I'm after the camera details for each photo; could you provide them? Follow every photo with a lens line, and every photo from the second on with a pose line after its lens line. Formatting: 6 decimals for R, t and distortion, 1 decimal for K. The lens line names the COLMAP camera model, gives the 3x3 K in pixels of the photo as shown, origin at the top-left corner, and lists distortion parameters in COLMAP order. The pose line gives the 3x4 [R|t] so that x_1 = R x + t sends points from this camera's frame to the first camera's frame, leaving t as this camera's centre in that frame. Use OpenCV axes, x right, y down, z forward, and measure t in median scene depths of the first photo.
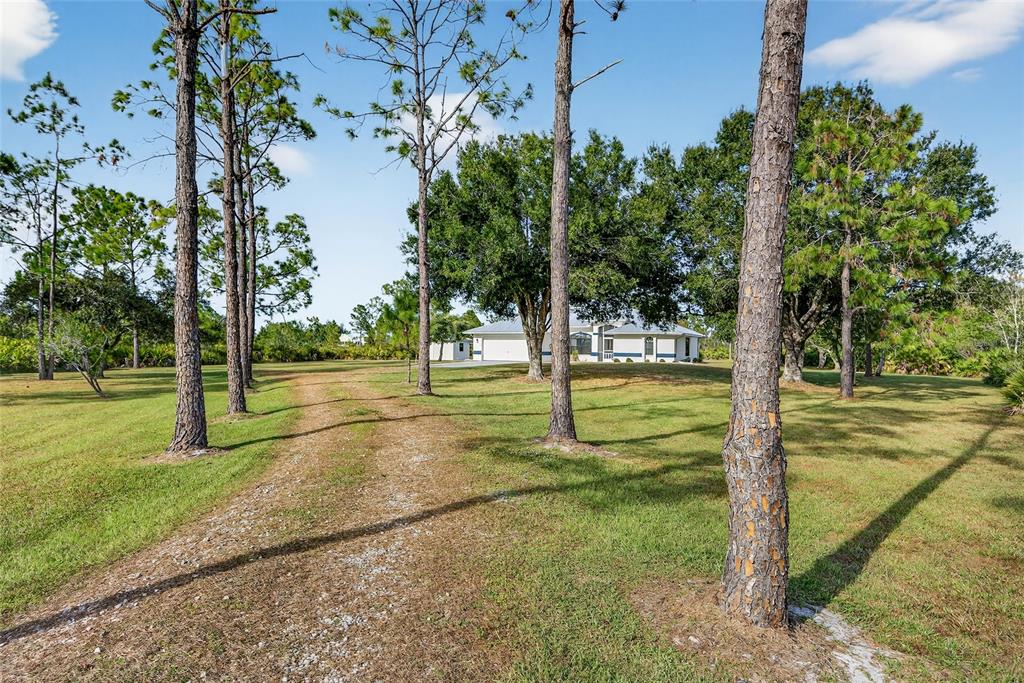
lens RADIAL K [[546.4, 0, 512.0], [0, 546.4, 341.5], [0, 0, 1]] dist [0.000889, 0.000774]
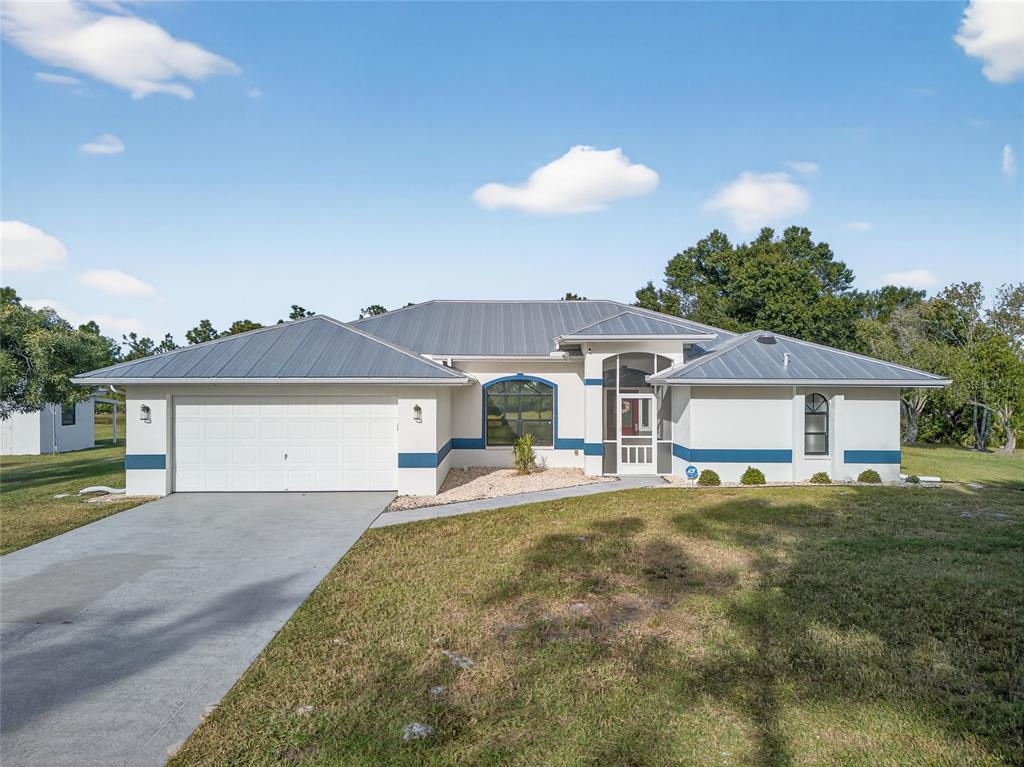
lens RADIAL K [[710.4, 0, 512.0], [0, 710.4, 383.5], [0, 0, 1]] dist [0.093293, -0.085933]
pose [[0.899148, -0.008605, 0.437561, -0.058021], [0.004714, 0.999939, 0.009978, -0.016541], [-0.437620, -0.006909, 0.899134, 0.648250]]
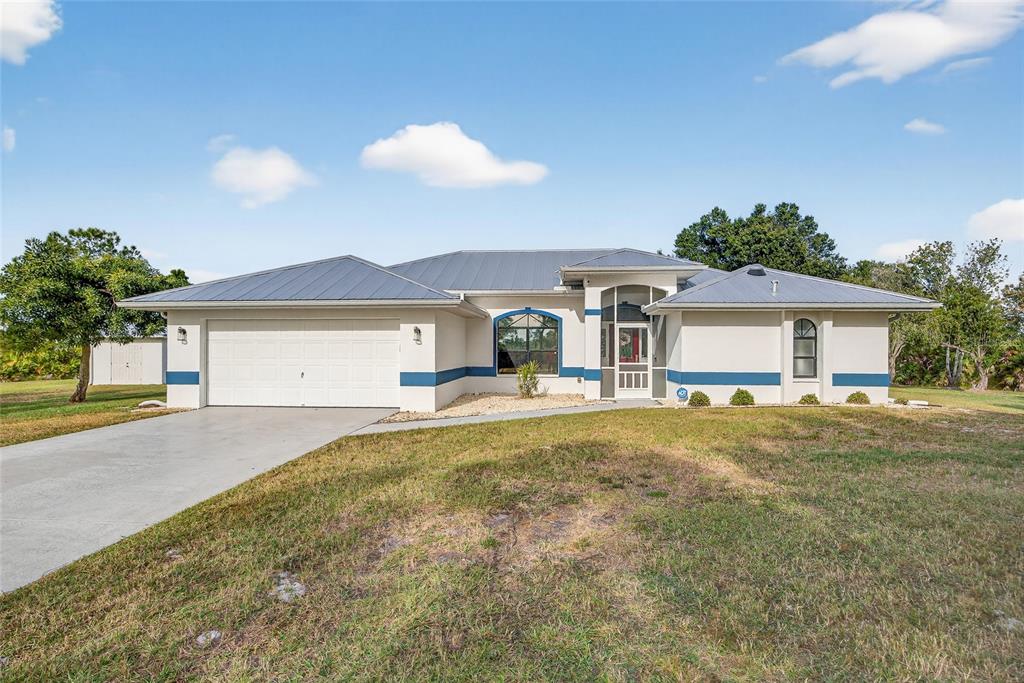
lens RADIAL K [[546.4, 0, 512.0], [0, 546.4, 341.5], [0, 0, 1]] dist [0.000889, 0.000774]
pose [[0.935024, -0.004553, 0.354555, -0.007381], [0.005341, 0.999985, -0.001245, 0.003440], [-0.354544, 0.003057, 0.935034, 0.693193]]
